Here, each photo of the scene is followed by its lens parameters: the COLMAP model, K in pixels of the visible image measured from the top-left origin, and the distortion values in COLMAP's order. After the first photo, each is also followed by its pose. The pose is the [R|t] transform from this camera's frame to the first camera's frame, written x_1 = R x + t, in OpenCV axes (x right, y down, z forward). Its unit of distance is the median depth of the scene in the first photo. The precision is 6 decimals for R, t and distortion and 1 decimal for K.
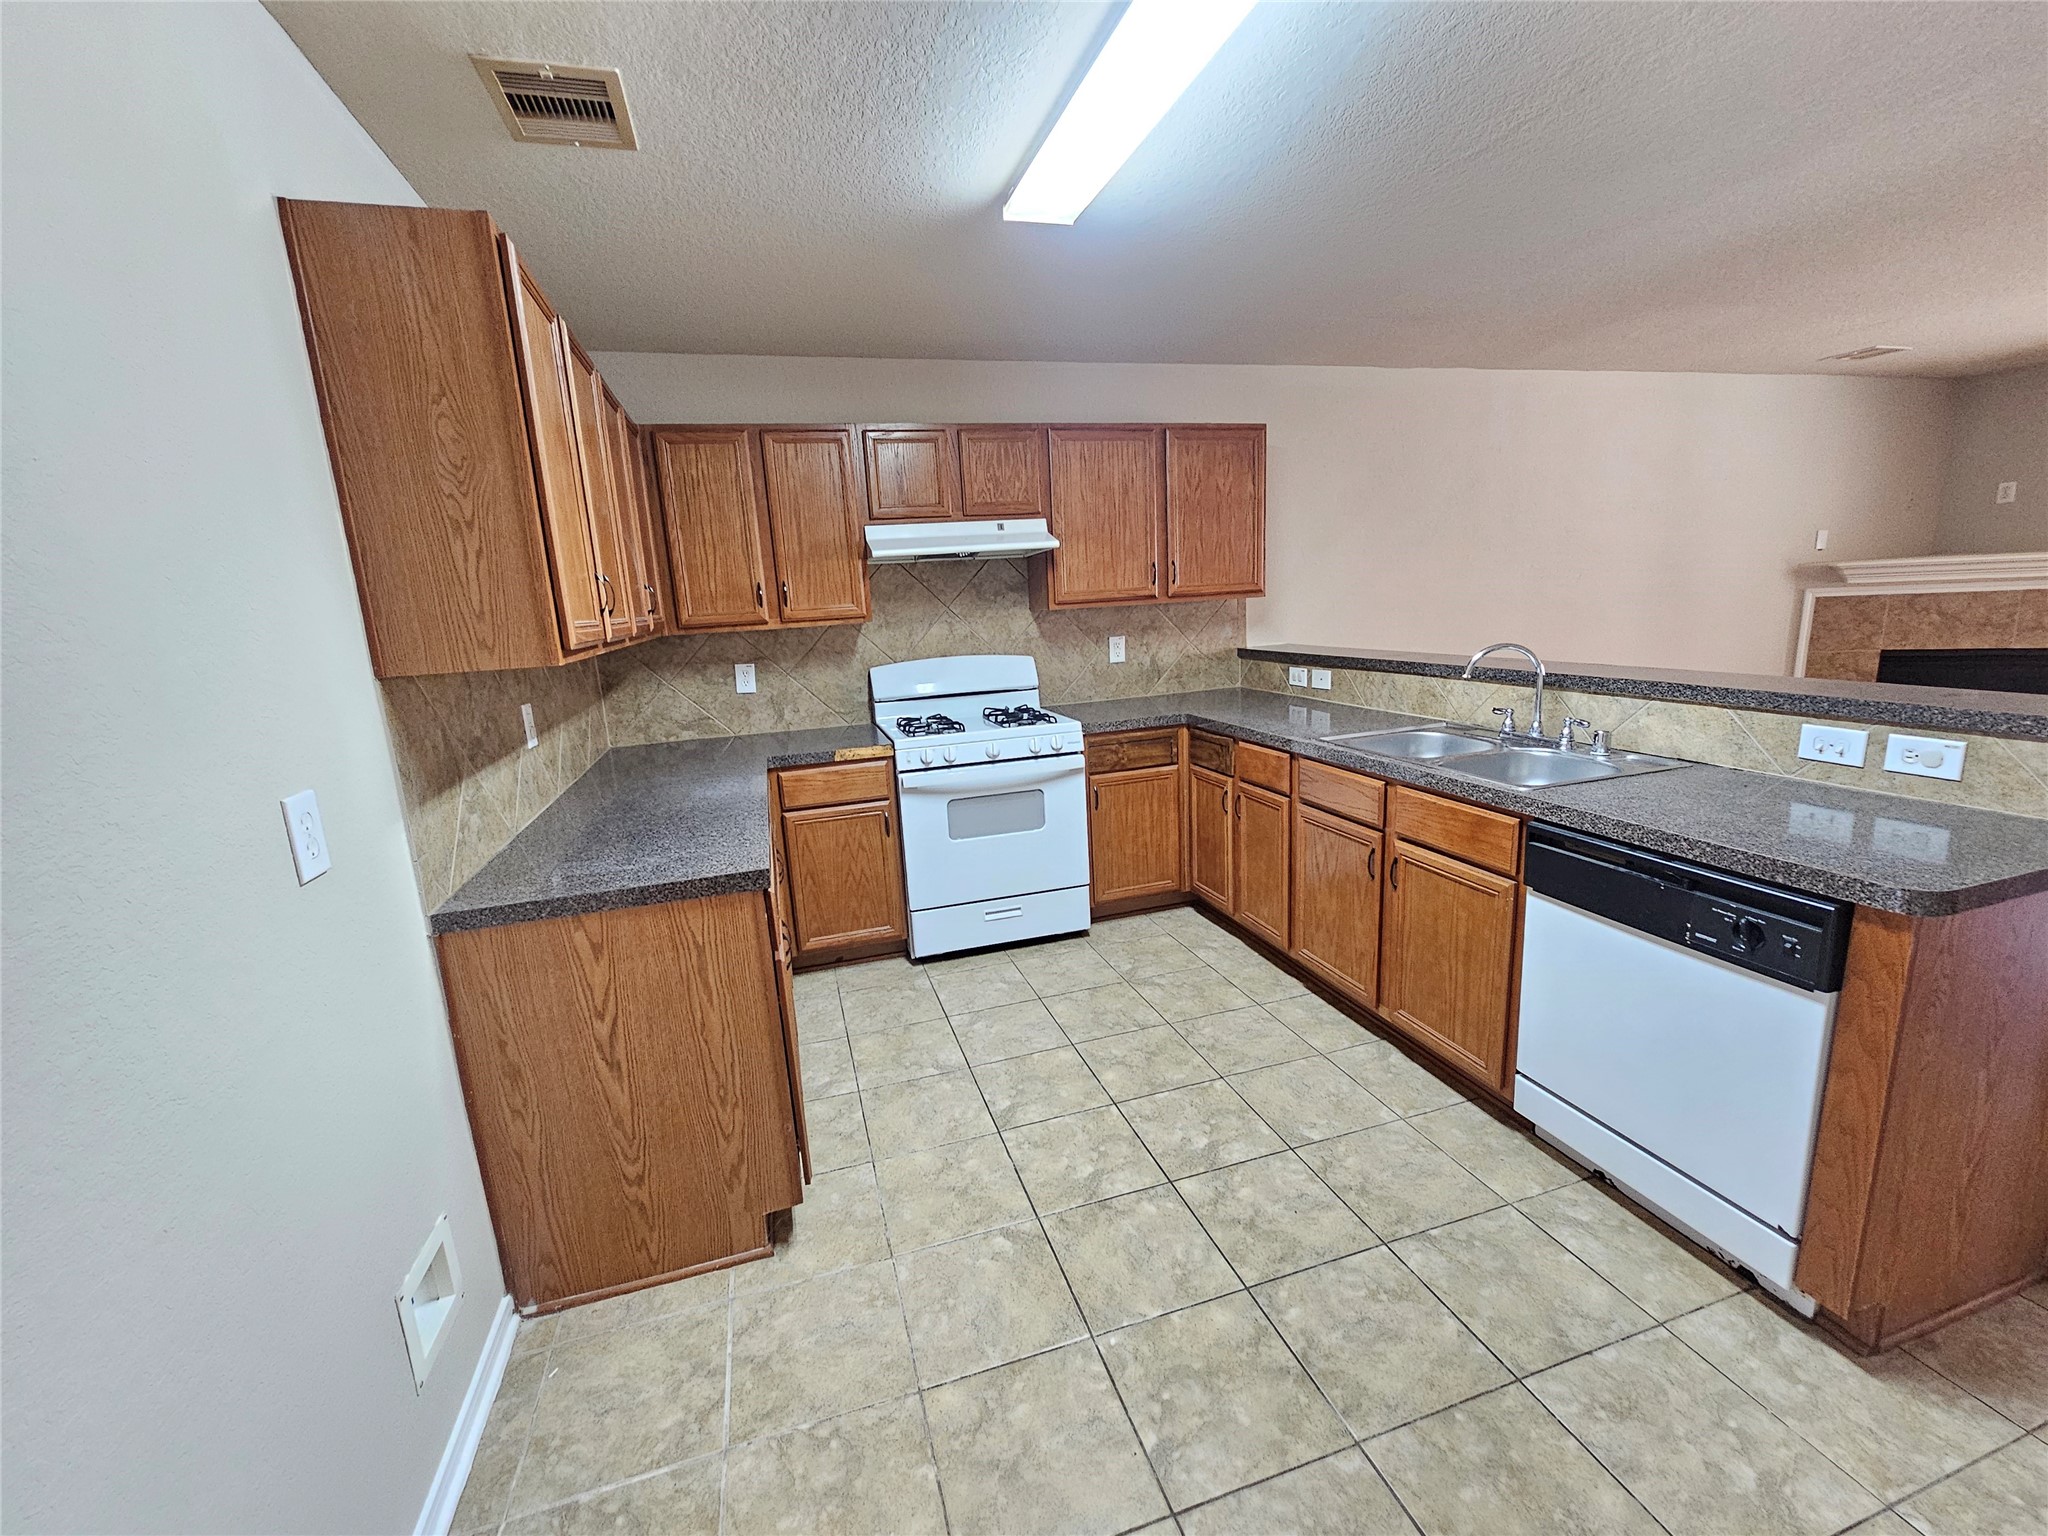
lens RADIAL K [[838.3, 0, 1019.3], [0, 838.3, 766.4], [0, 0, 1]] dist [-0.000702, -0.000547]
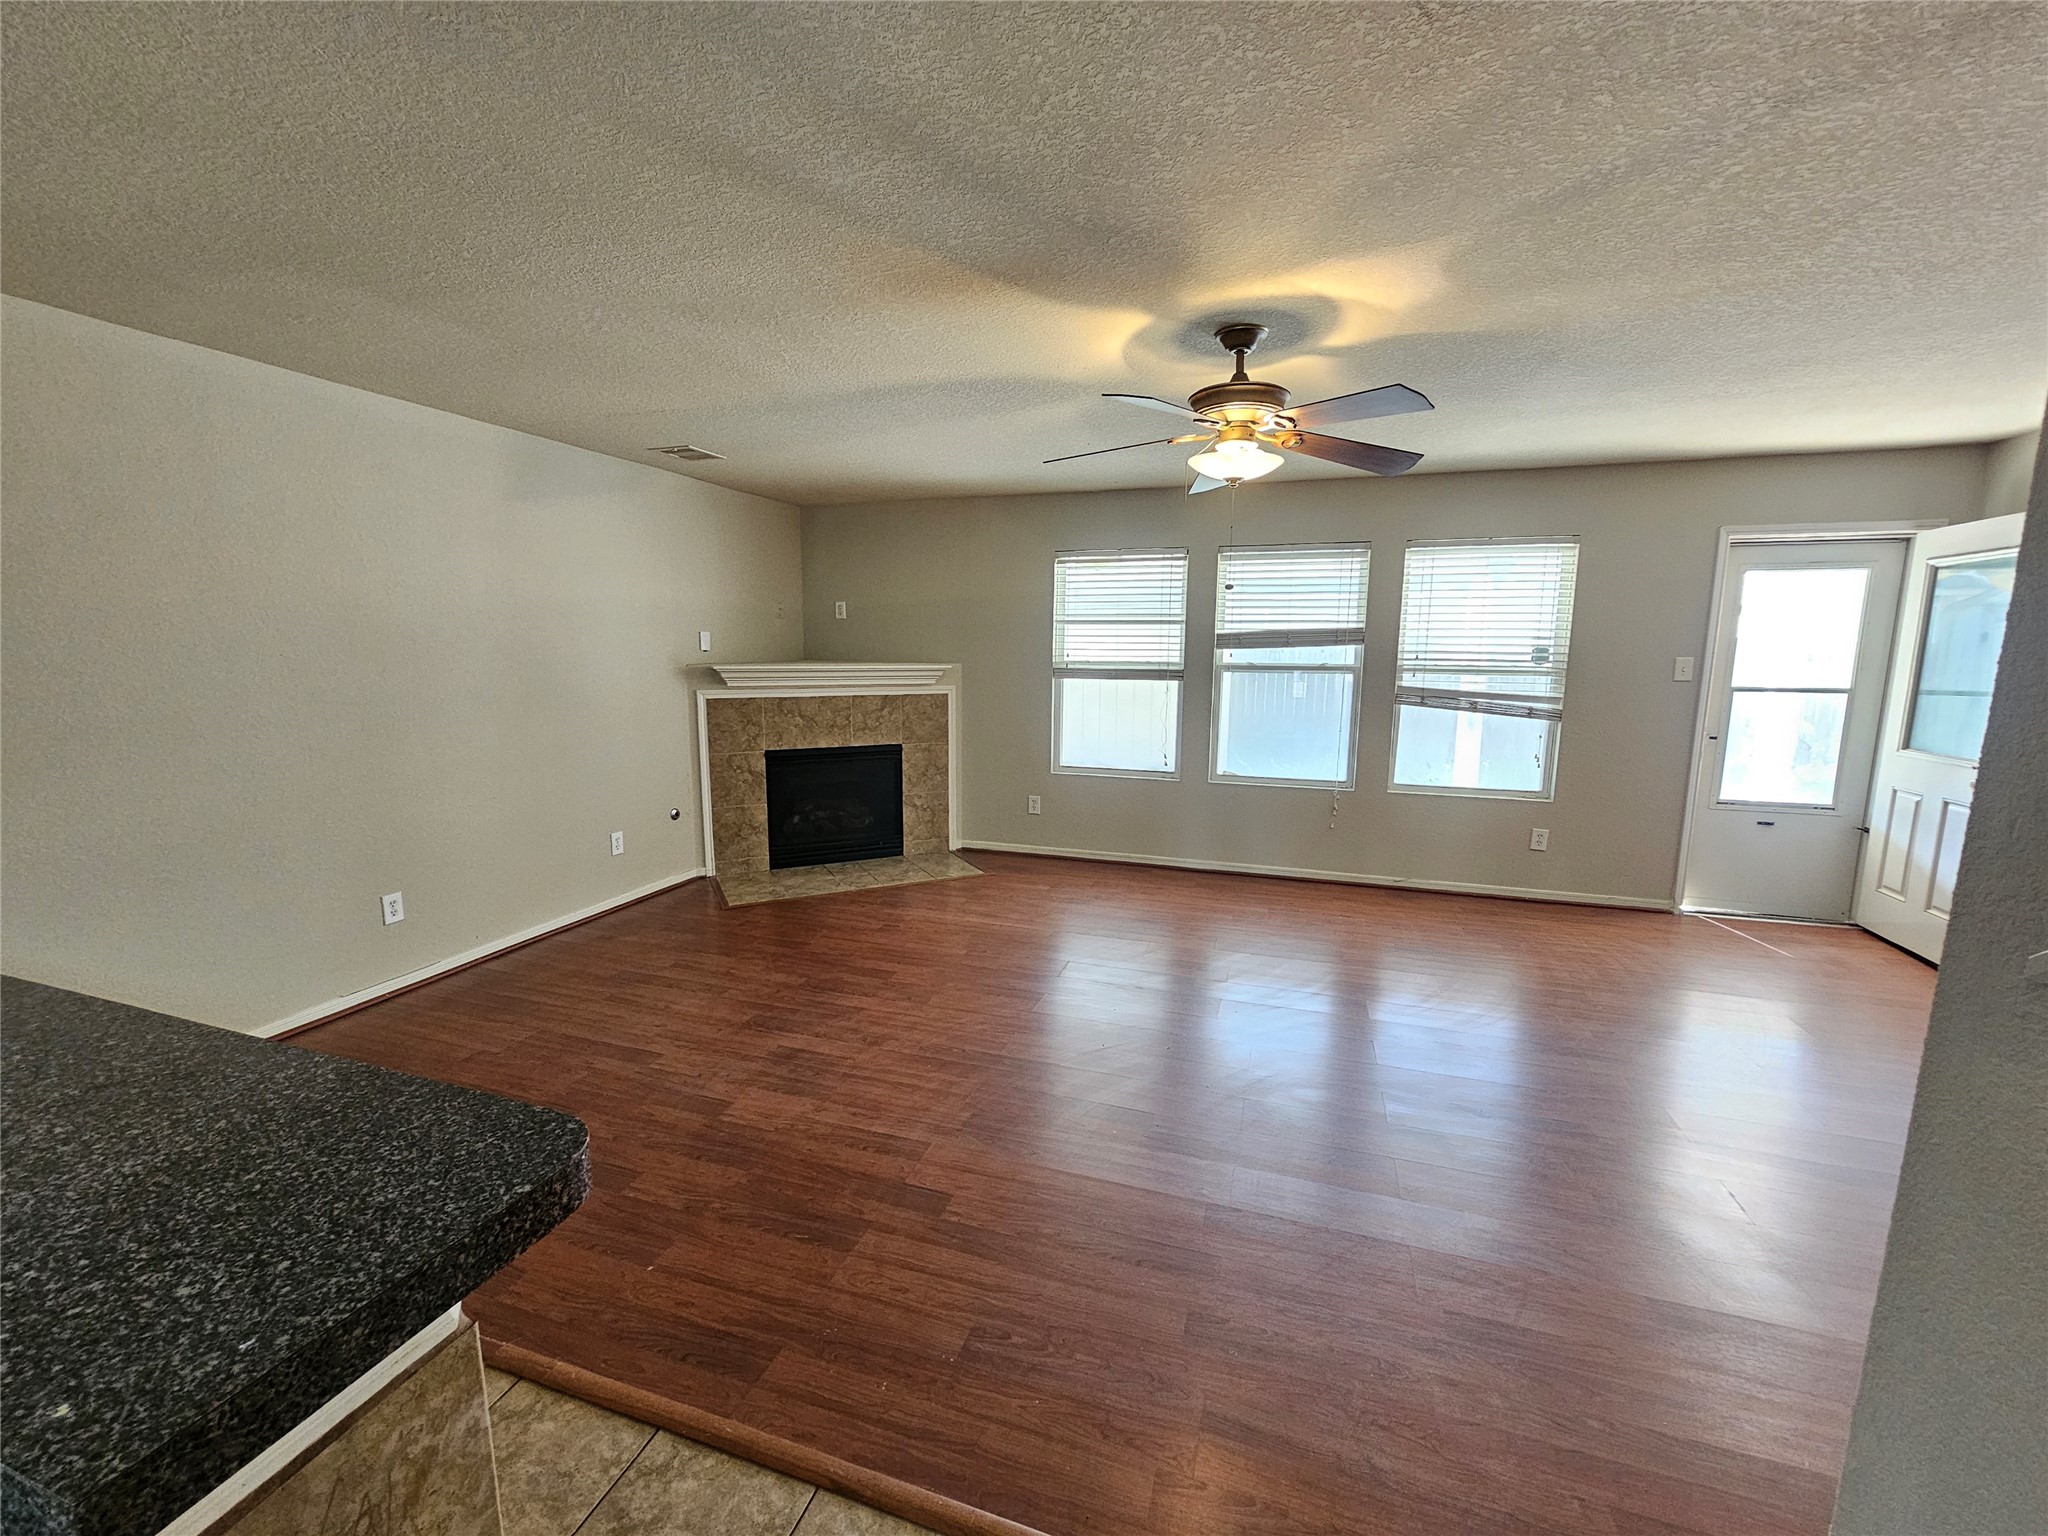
lens RADIAL K [[838.3, 0, 1018.0], [0, 838.3, 768.2], [0, 0, 1]] dist [-0.000702, -0.000547]
pose [[0.588084, -0.061378, 0.806467, 0.393098], [0.127468, 0.991689, -0.017476, -0.062222], [-0.798692, 0.113076, 0.591020, 0.151912]]
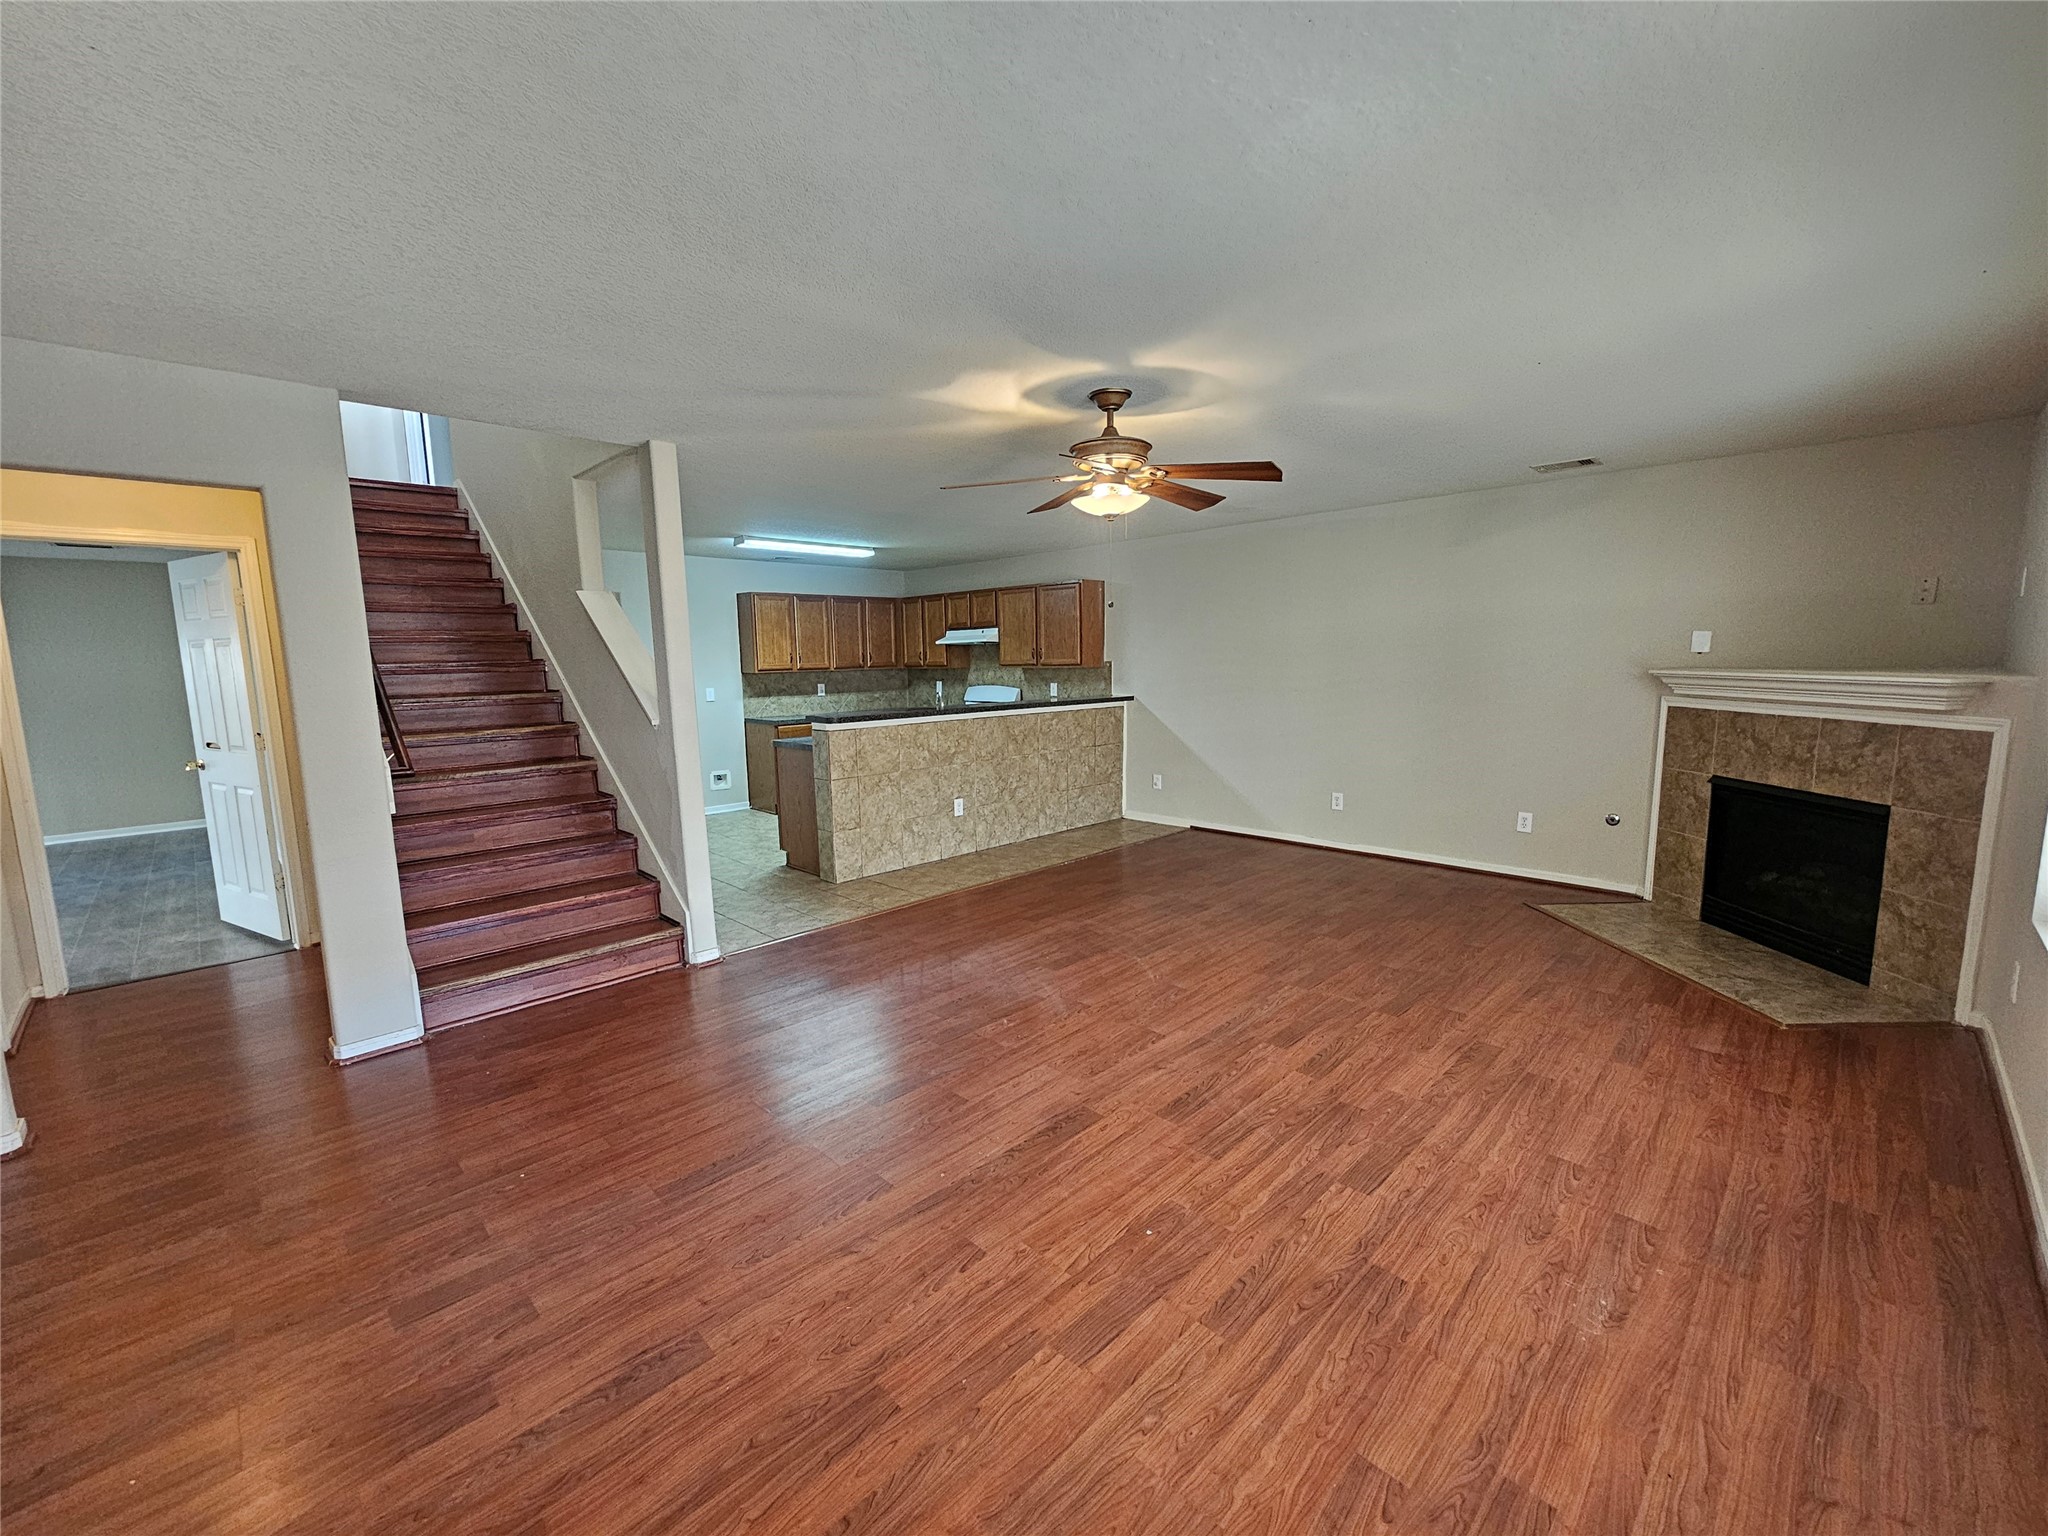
lens RADIAL K [[838.3, 0, 1018.1], [0, 838.3, 770.7], [0, 0, 1]] dist [-0.000702, -0.000547]
pose [[0.466413, 0.167870, -0.868492, 1.478553], [-0.187912, 0.978221, 0.088163, -0.089138], [0.864377, 0.122080, 0.487800, -0.013552]]
